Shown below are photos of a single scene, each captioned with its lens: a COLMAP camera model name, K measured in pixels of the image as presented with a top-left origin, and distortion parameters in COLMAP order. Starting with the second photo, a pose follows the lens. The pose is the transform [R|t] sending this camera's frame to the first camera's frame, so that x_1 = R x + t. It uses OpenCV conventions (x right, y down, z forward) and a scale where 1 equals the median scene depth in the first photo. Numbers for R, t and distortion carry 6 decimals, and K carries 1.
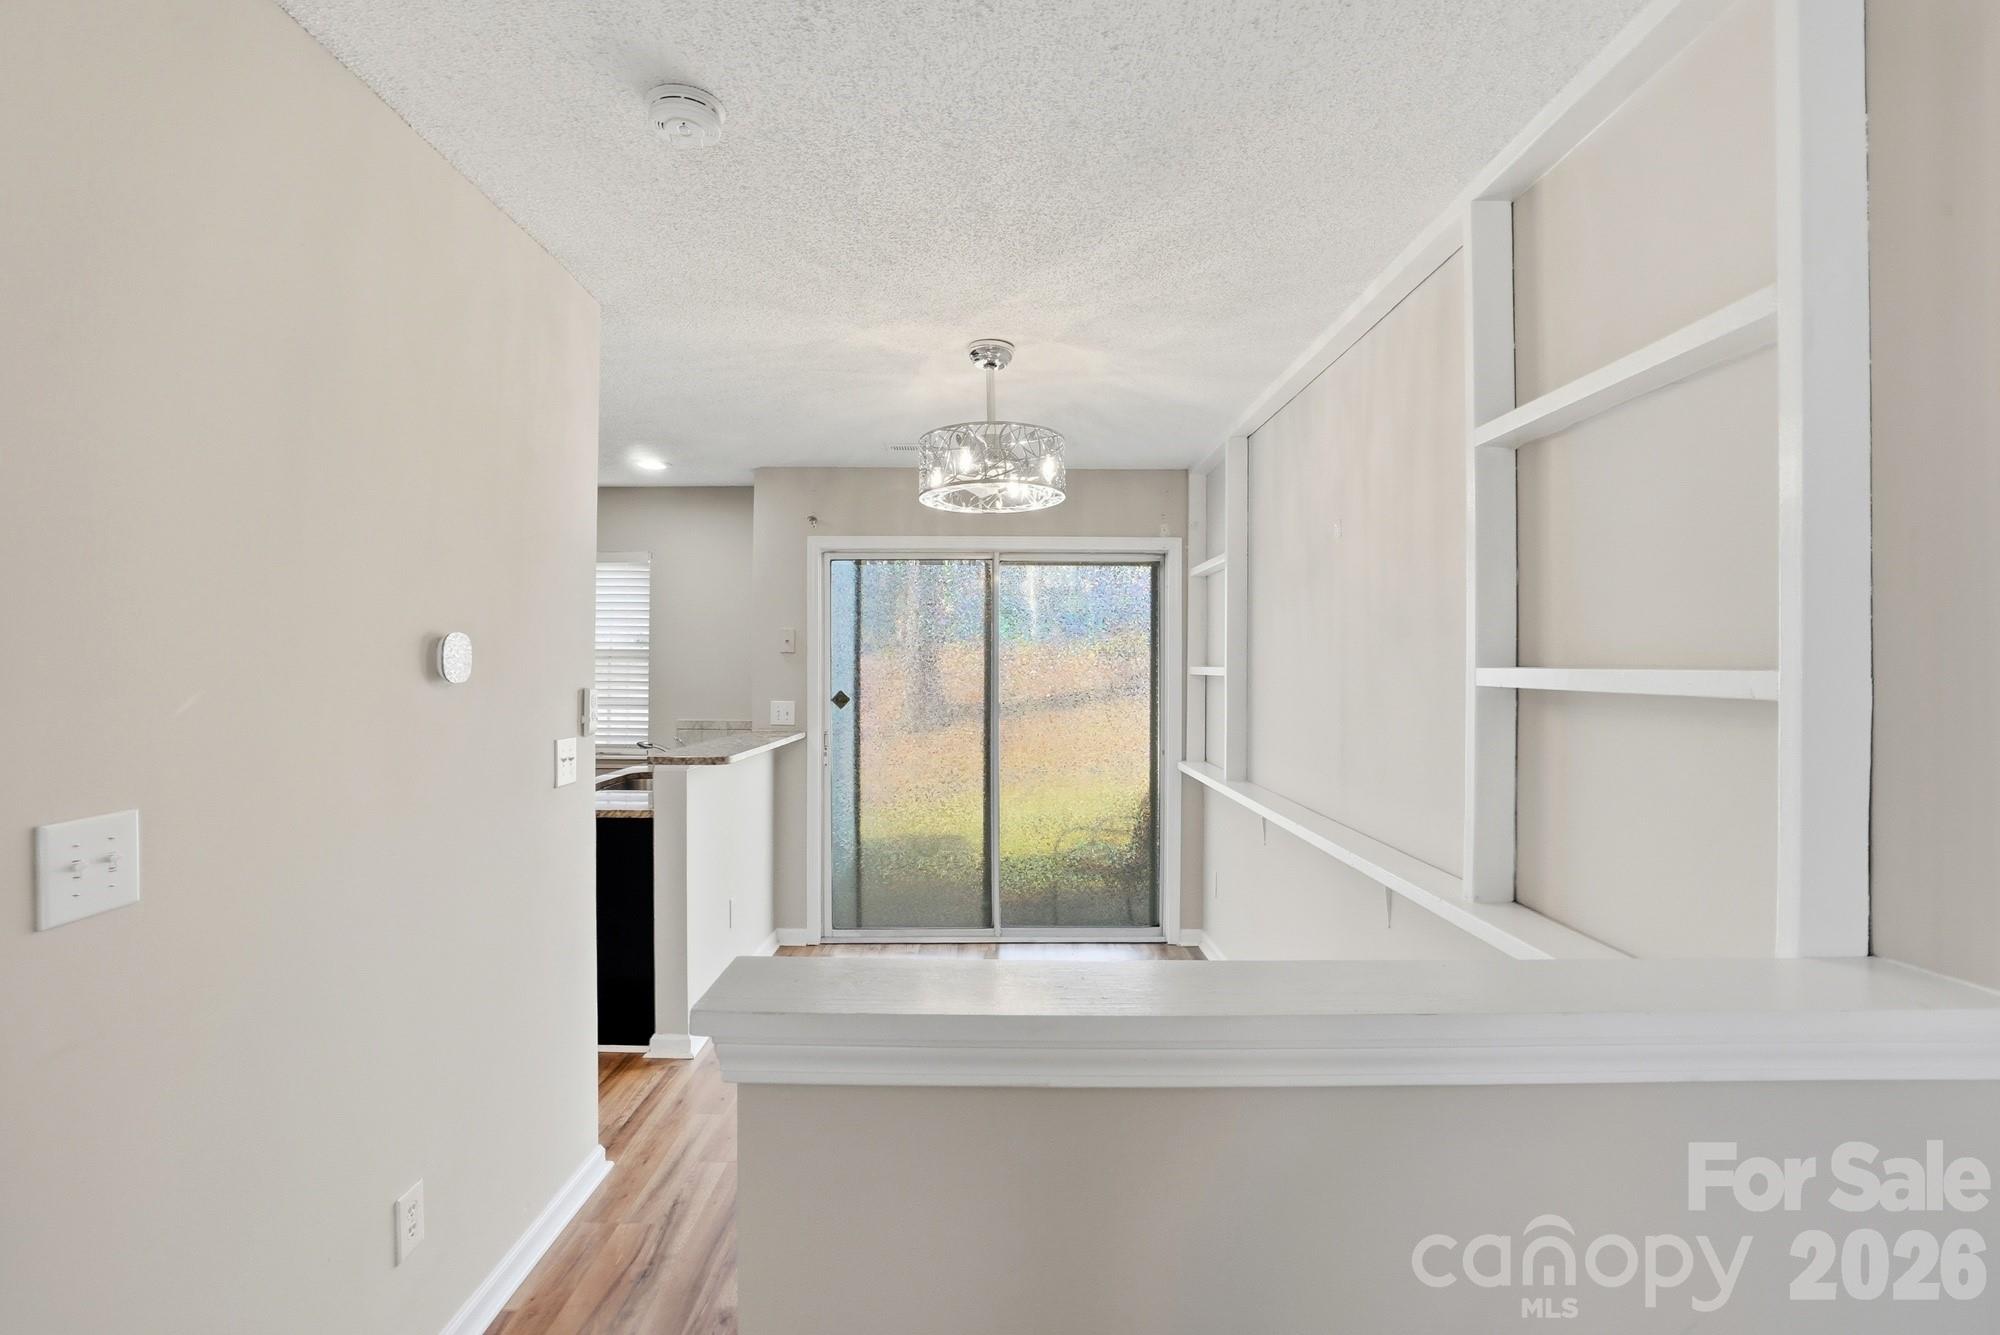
lens RADIAL K [[938.8, 0, 1000.0], [0, 938.8, 667.5], [0, 0, 1]] dist [-0.121078, 0.027042]
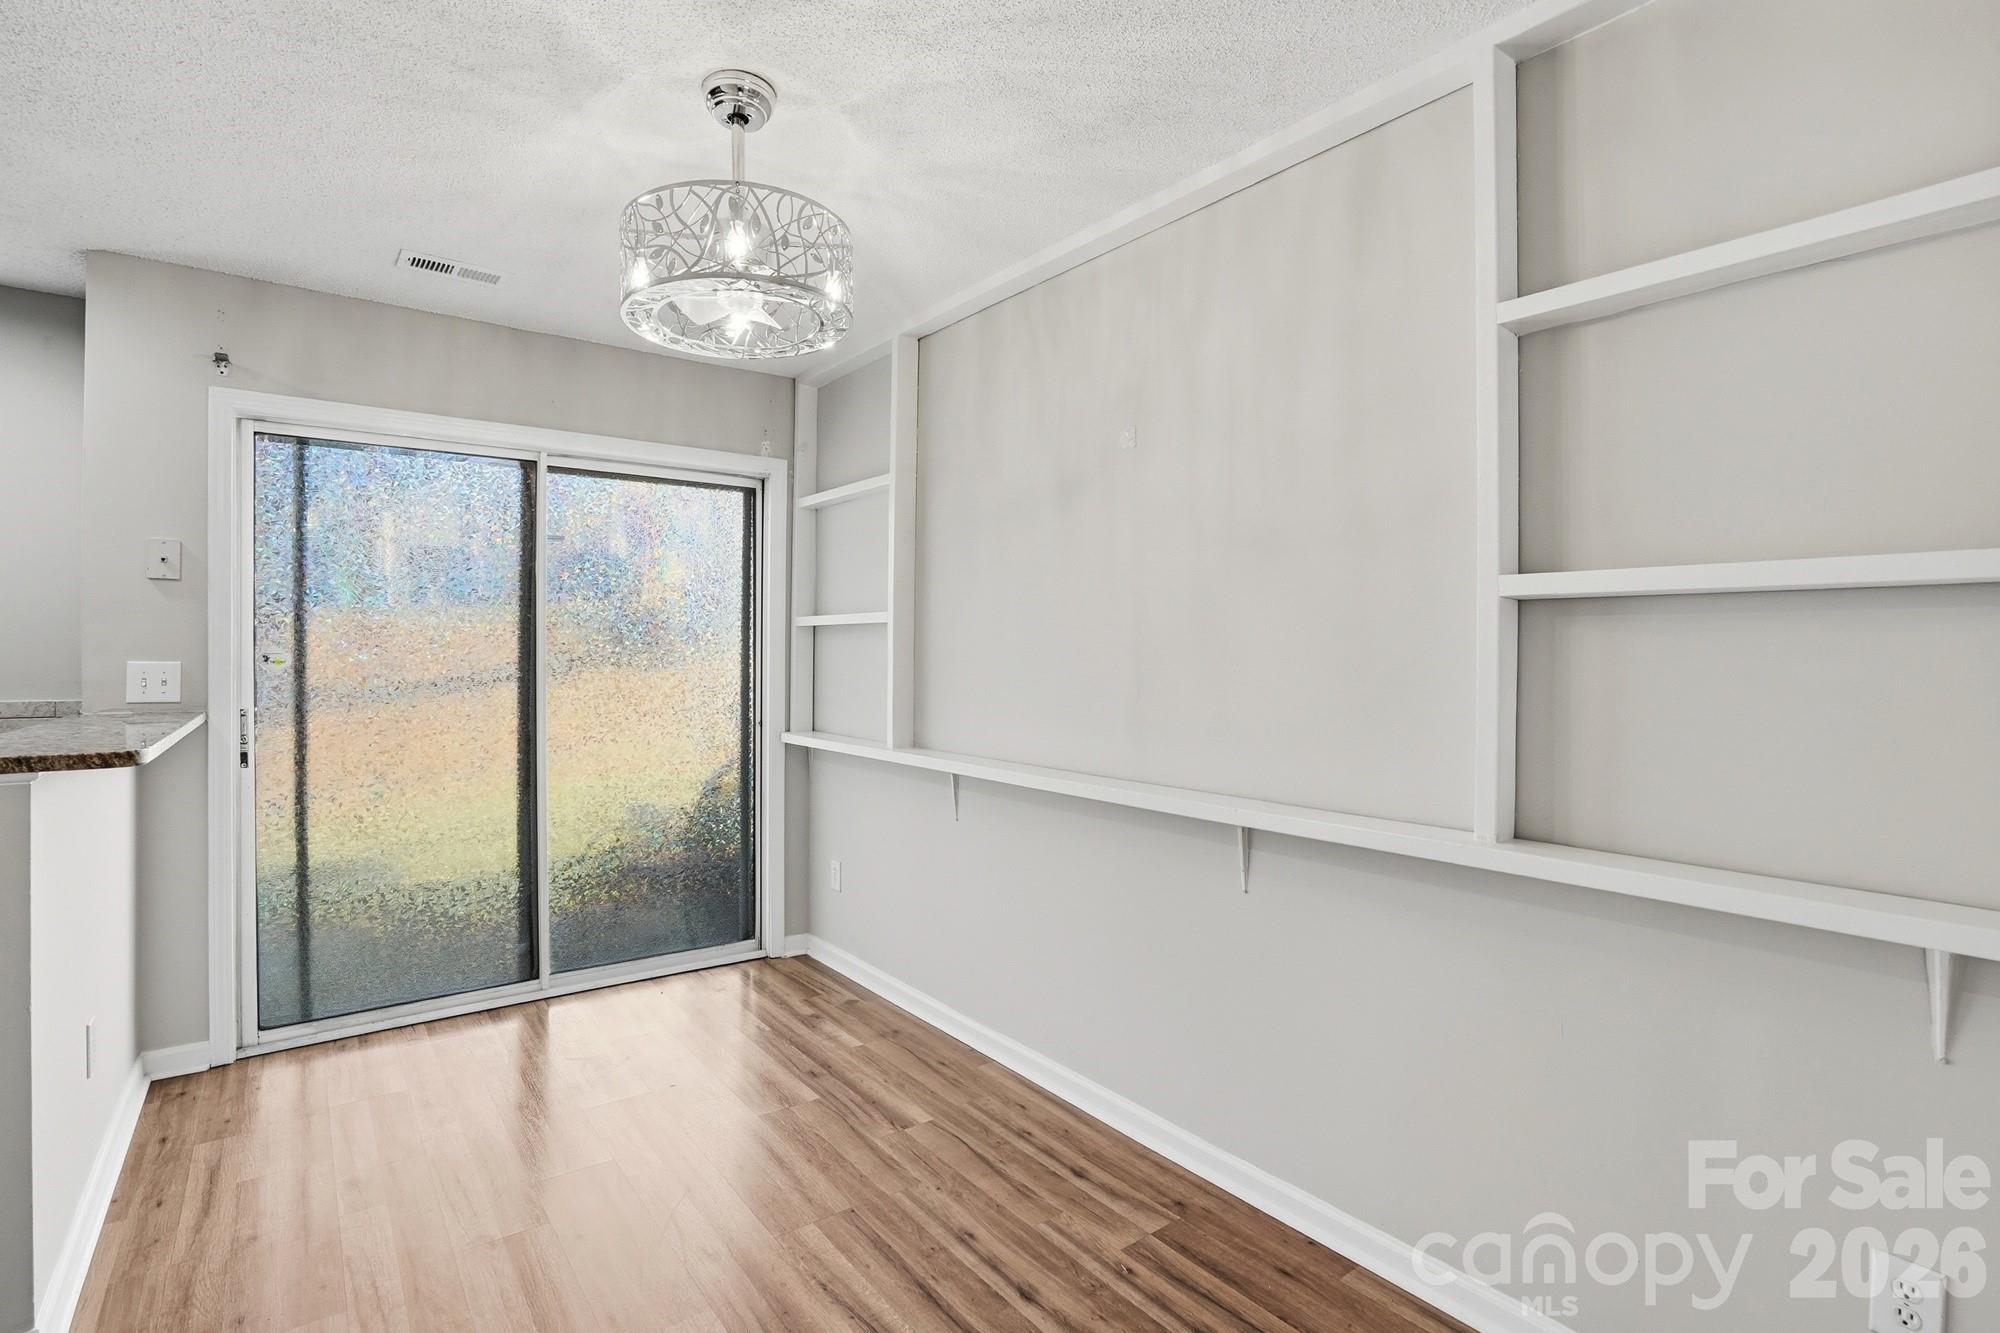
lens RADIAL K [[938.2, 0, 988.2], [0, 938.2, 650.2], [0, 0, 1]] dist [-0.037448, 0.000079]
pose [[0.799566, 0.001877, 0.600575, -0.159926], [-0.000566, 0.999997, -0.002371, 0.030766], [-0.600578, 0.001556, 0.799565, 0.230970]]
